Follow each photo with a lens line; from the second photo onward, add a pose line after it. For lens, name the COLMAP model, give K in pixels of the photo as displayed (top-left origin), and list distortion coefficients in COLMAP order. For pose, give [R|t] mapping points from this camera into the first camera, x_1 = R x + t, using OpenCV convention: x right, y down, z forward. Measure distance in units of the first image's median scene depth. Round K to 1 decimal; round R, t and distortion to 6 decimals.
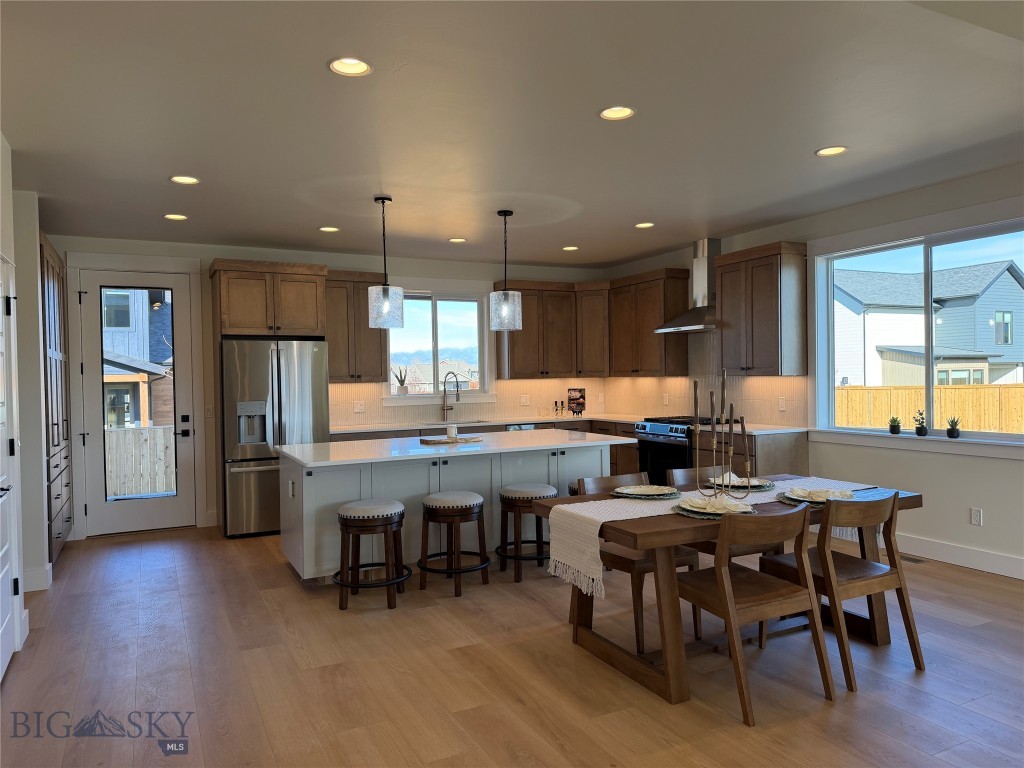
lens RADIAL K [[722.8, 0, 512.0], [0, 722.8, 384.0], [0, 0, 1]] dist [0.161261, -0.230637]
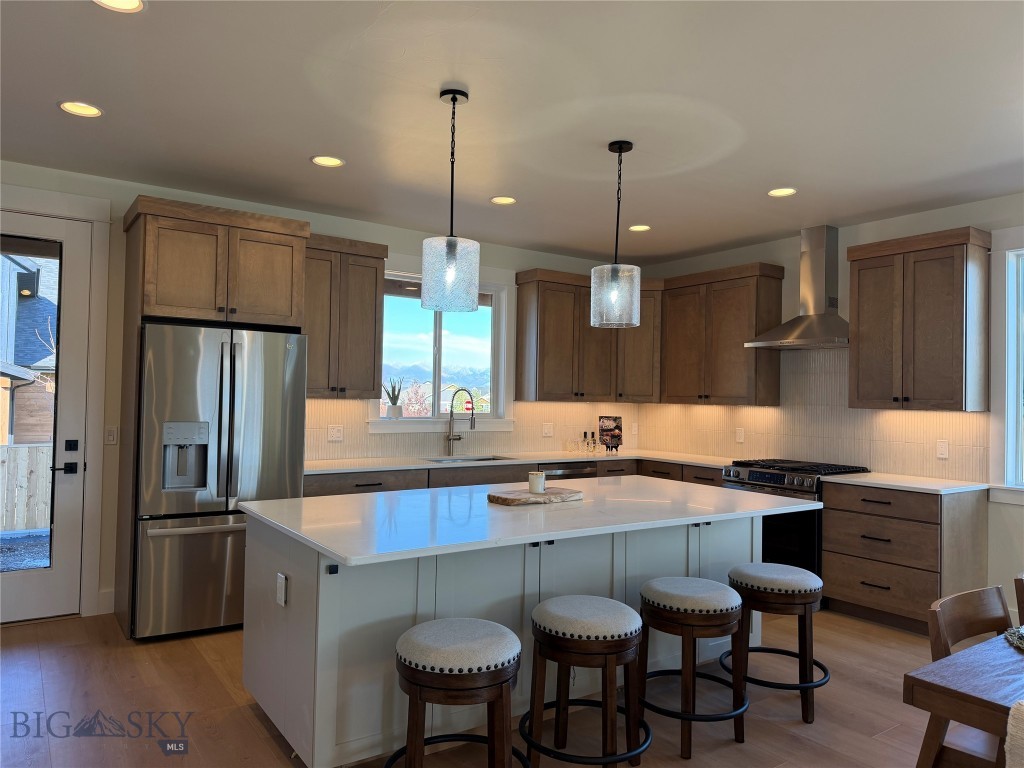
lens RADIAL K [[716.9, 0, 512.0], [0, 716.9, 384.0], [0, 0, 1]] dist [0.038567, -0.001636]
pose [[0.988695, 0.039855, 0.144548, -0.150892], [-0.035335, 0.998807, -0.033706, 0.001569], [-0.145719, 0.028217, 0.988924, 0.306193]]
